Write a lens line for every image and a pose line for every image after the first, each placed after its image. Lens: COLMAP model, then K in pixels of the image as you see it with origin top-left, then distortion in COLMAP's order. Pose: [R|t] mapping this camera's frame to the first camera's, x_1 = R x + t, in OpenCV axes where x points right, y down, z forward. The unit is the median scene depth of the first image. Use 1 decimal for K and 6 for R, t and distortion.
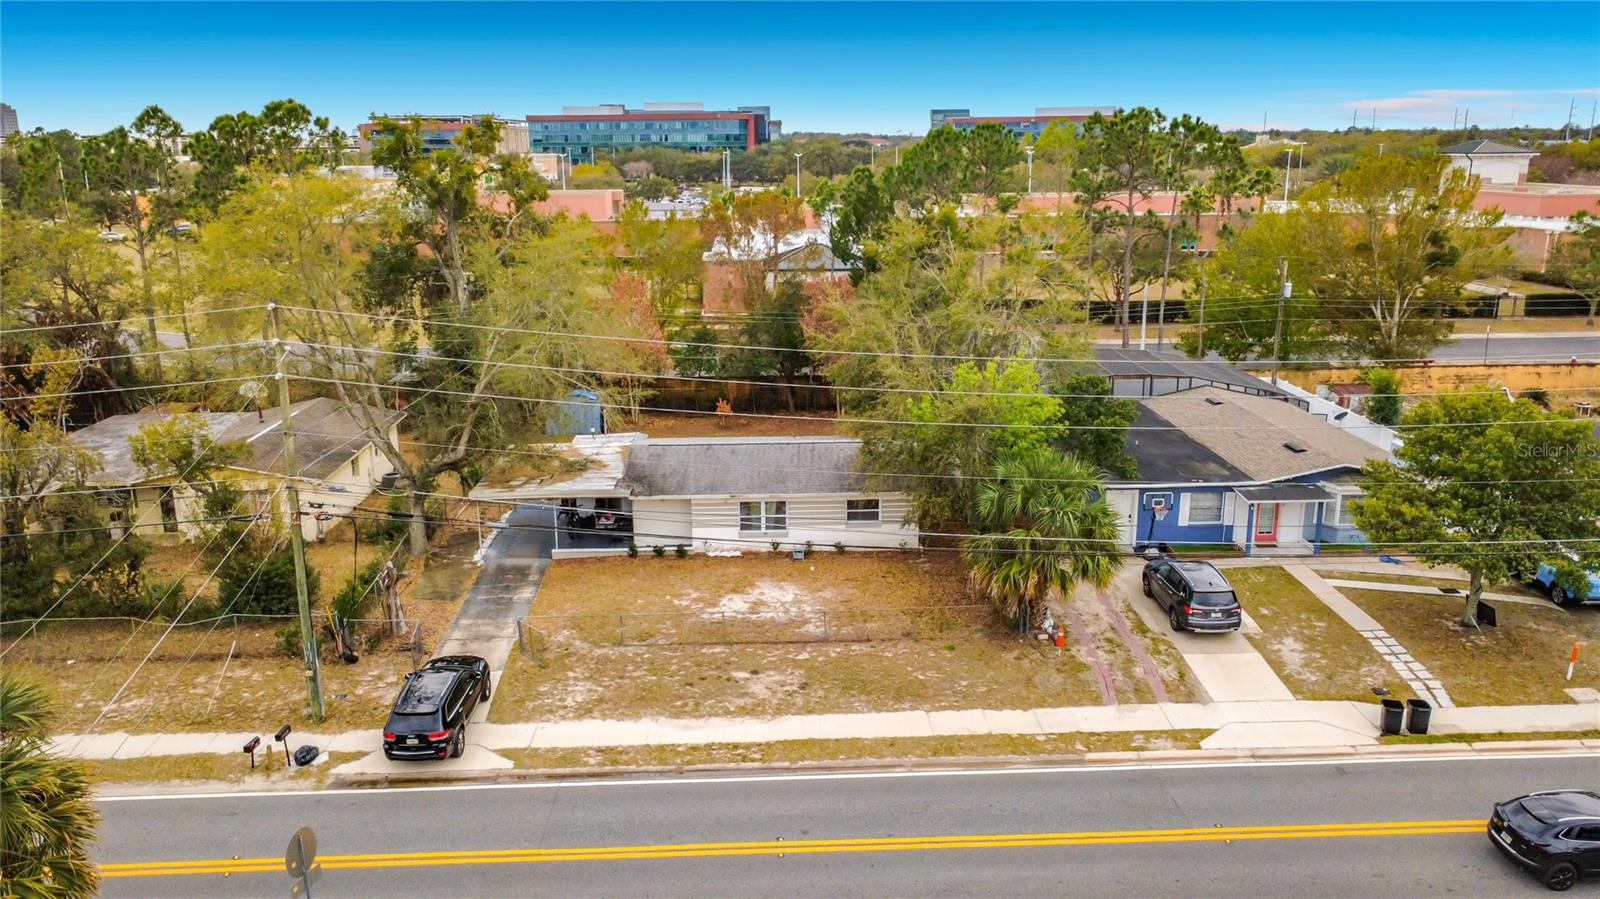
lens RADIAL K [[1197.2, 0, 822.2], [0, 1197.2, 484.0], [0, 0, 1]] dist [-0.012340, 0.031036]
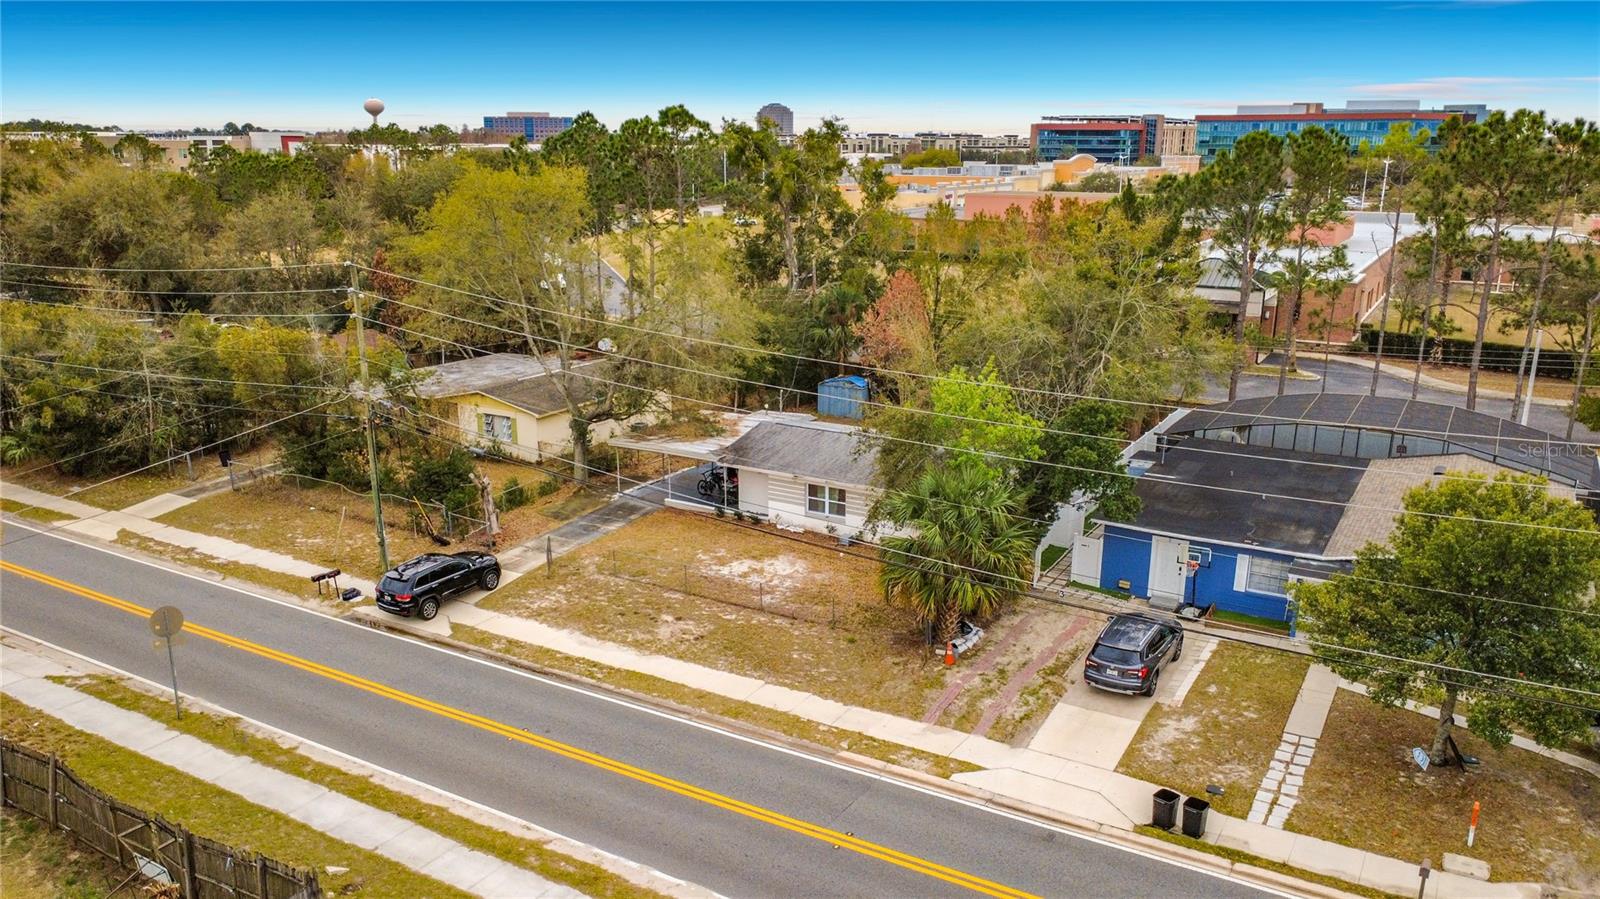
lens RADIAL K [[1235.8, 0, 793.6], [0, 1235.8, 532.3], [0, 0, 1]] dist [-0.009315, 0.021215]
pose [[0.828957, 0.178198, -0.530165, 0.655043], [-0.163530, 0.983688, 0.074943, -0.028854], [0.534872, 0.024573, 0.844576, 0.071100]]
